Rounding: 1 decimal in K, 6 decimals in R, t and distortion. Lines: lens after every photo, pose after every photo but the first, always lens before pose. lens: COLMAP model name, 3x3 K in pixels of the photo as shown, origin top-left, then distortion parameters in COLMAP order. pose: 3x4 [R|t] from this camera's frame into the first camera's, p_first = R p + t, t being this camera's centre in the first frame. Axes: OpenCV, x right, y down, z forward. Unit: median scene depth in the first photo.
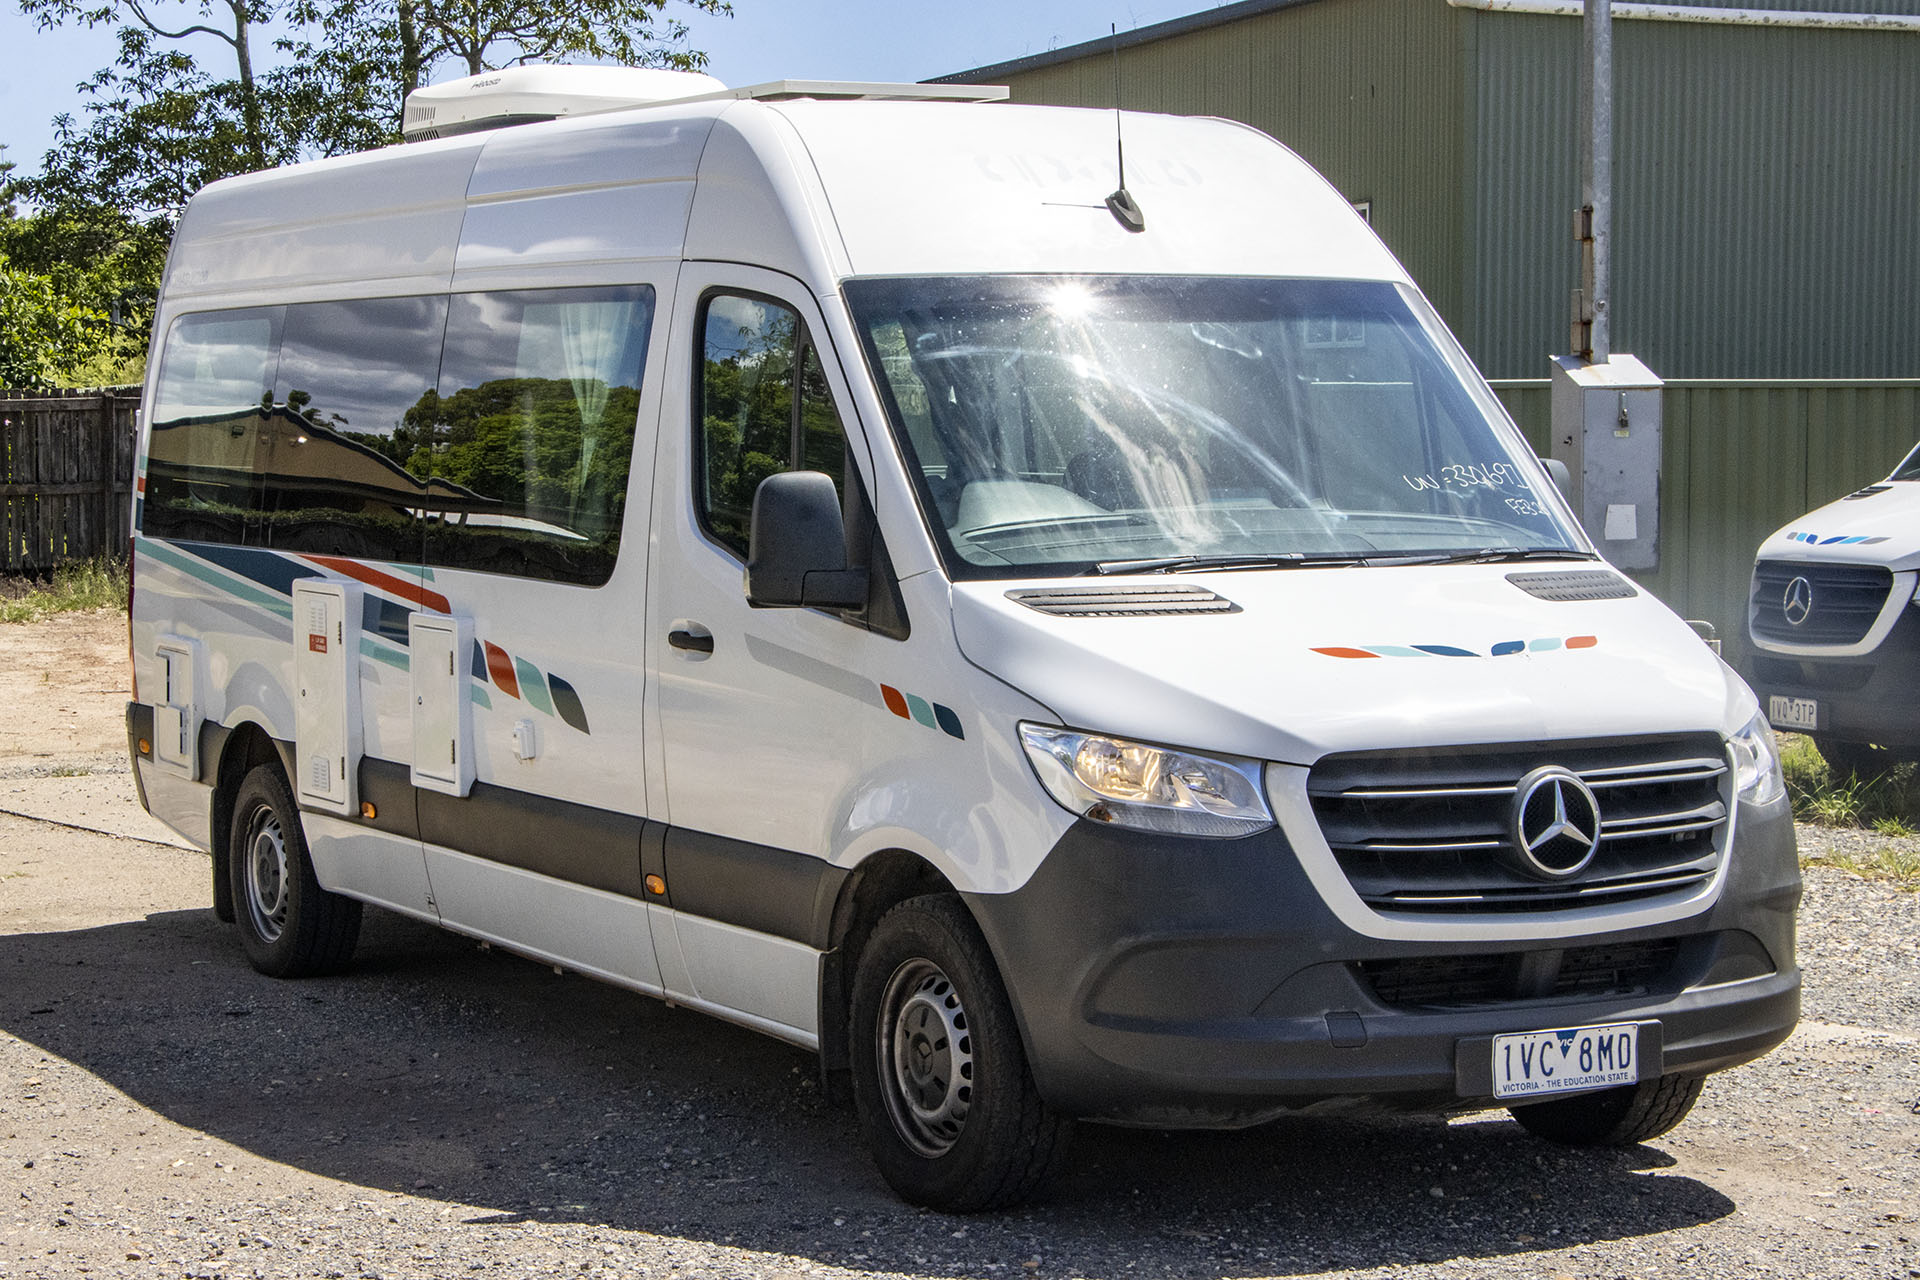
lens RADIAL K [[3744.7, 0, 960.0], [0, 3744.7, 640.0], [0, 0, 1]] dist [0.324357, 0.121287]
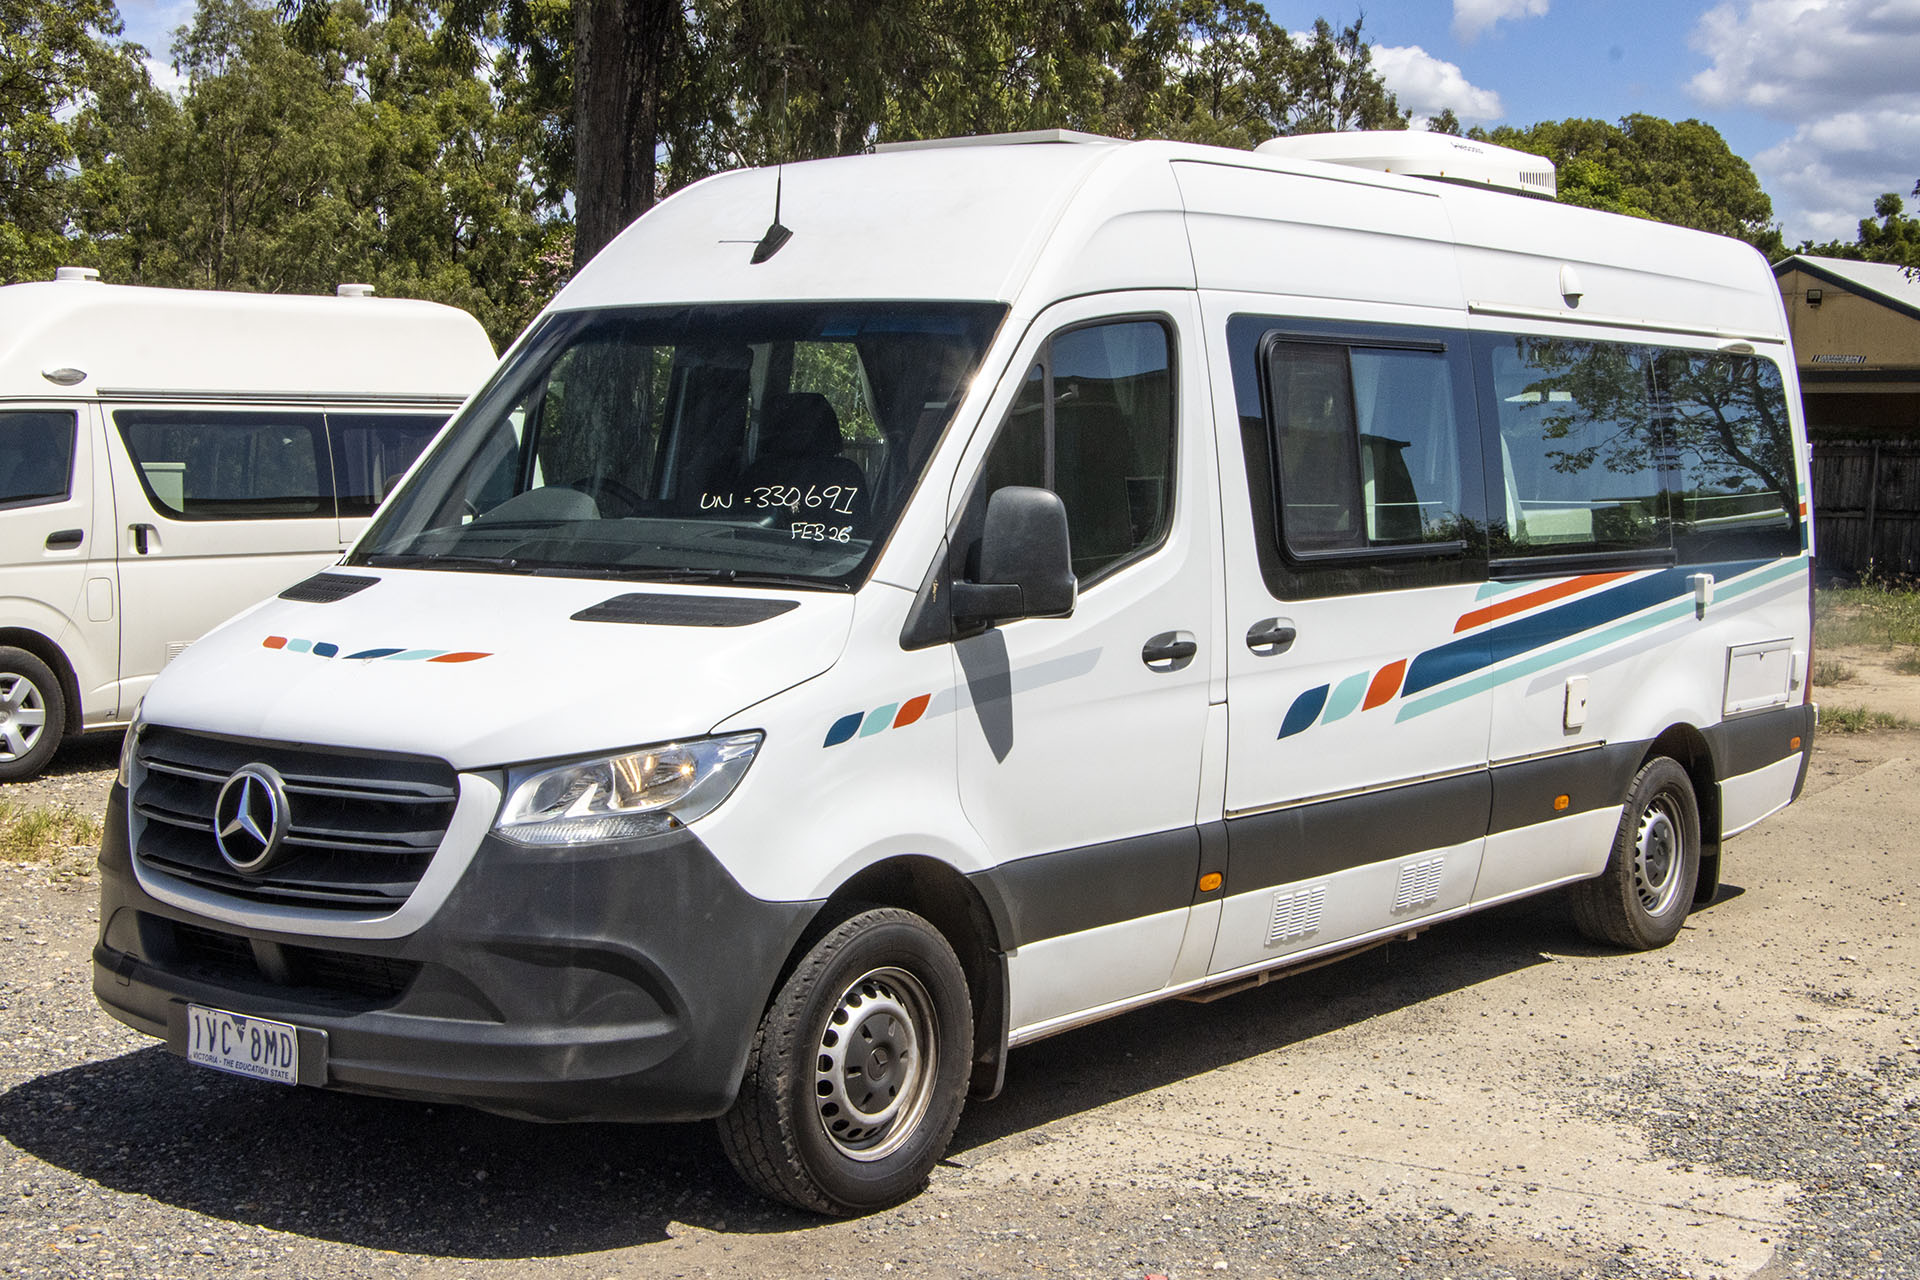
lens RADIAL K [[2658.5, 0, 964.8], [0, 2658.5, 668.2], [0, 0, 1]] dist [0.086125, 0.067843]
pose [[0.395752, 0.086041, -0.914318, 0.901288], [-0.070900, 0.995492, 0.062992, -0.052769], [0.915616, 0.039896, 0.400069, 0.879042]]
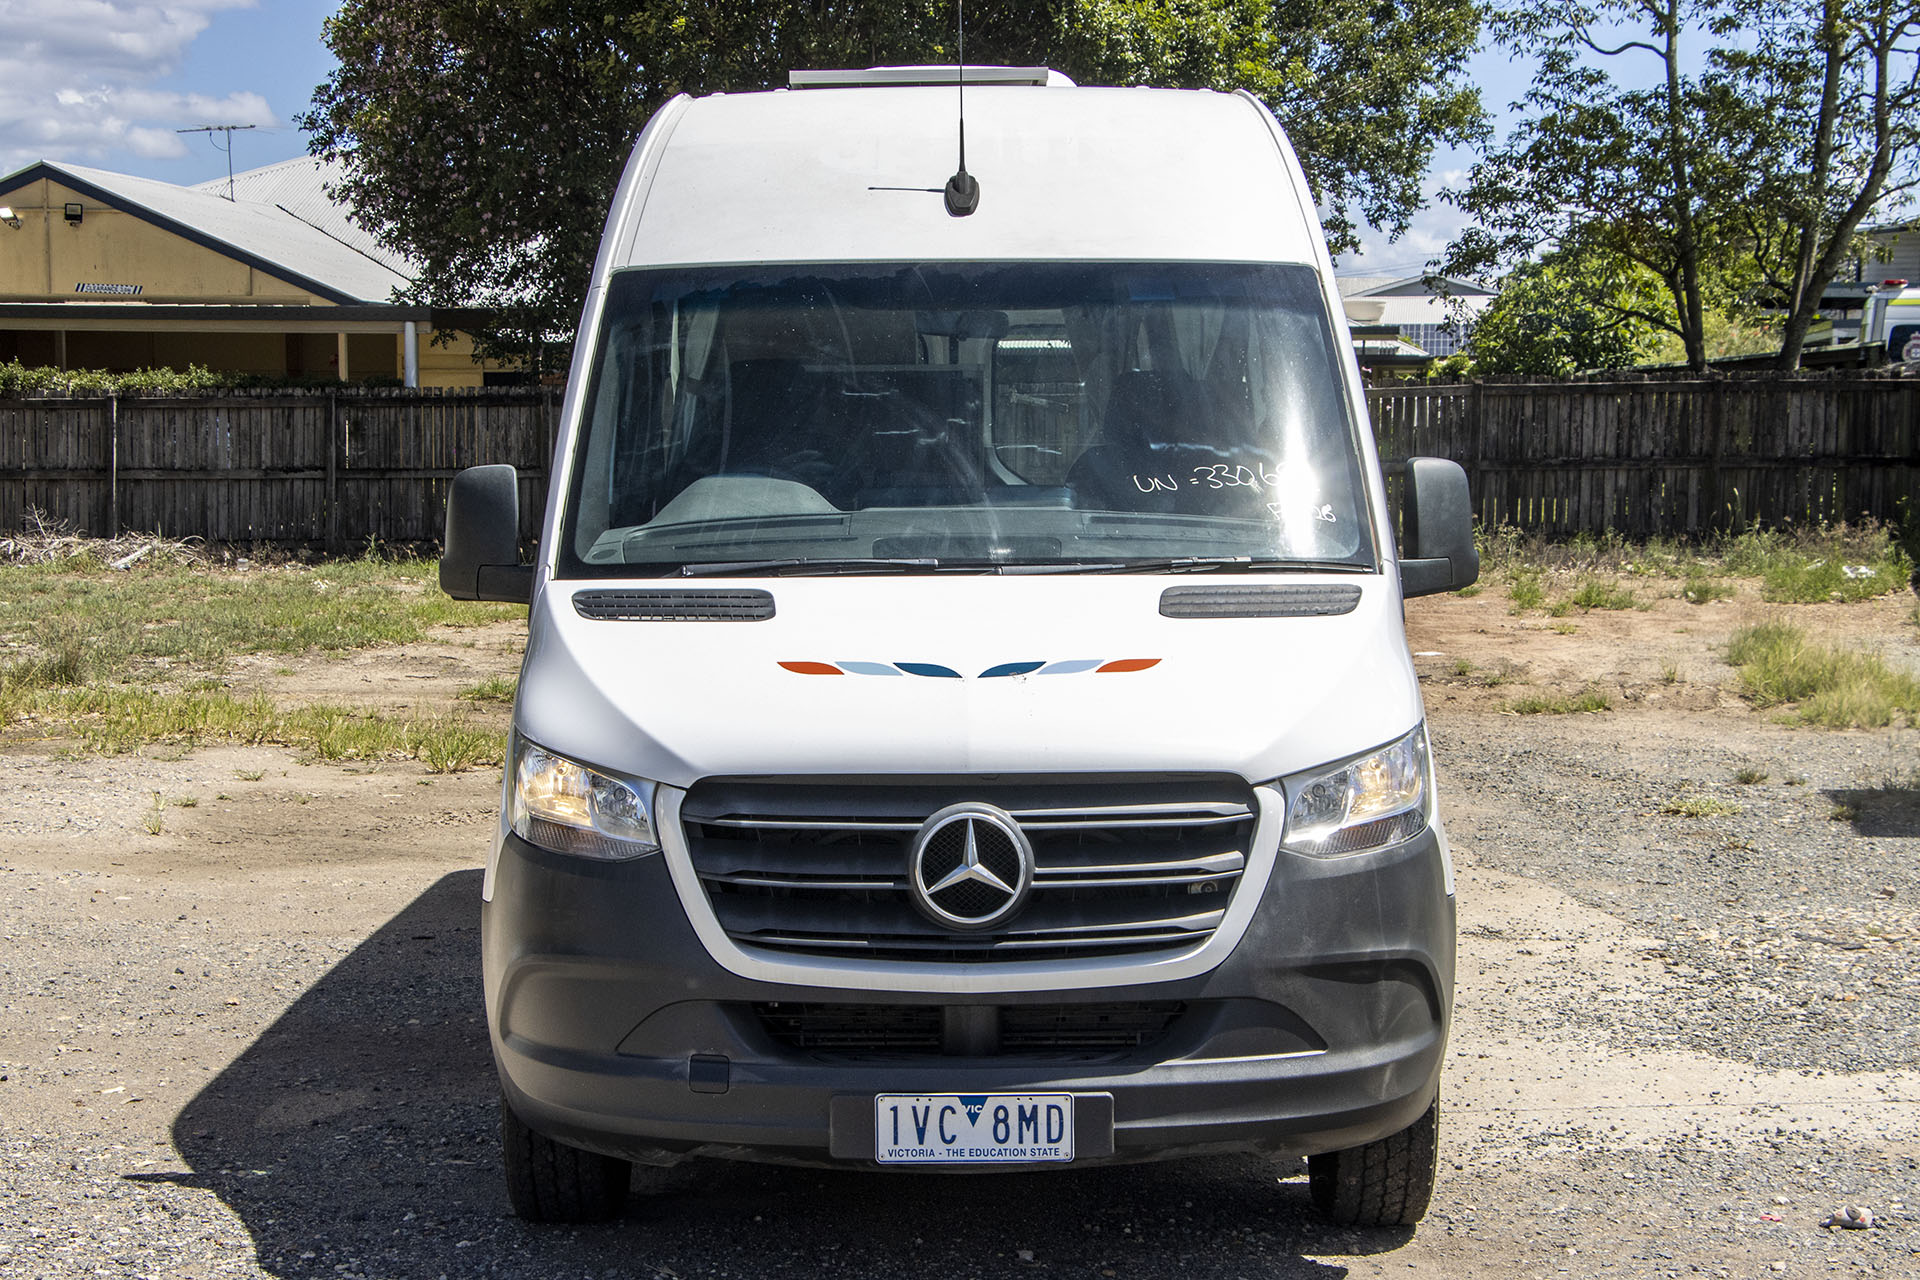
lens RADIAL K [[3353.6, 0, 960.0], [0, 3353.6, 640.0], [0, 0, 1]] dist [0.129865, 0.061472]
pose [[0.874004, 0.034348, -0.484703, 0.538699], [-0.027921, 0.999400, 0.020474, -0.021603], [0.485116, -0.004361, 0.874439, 0.297302]]
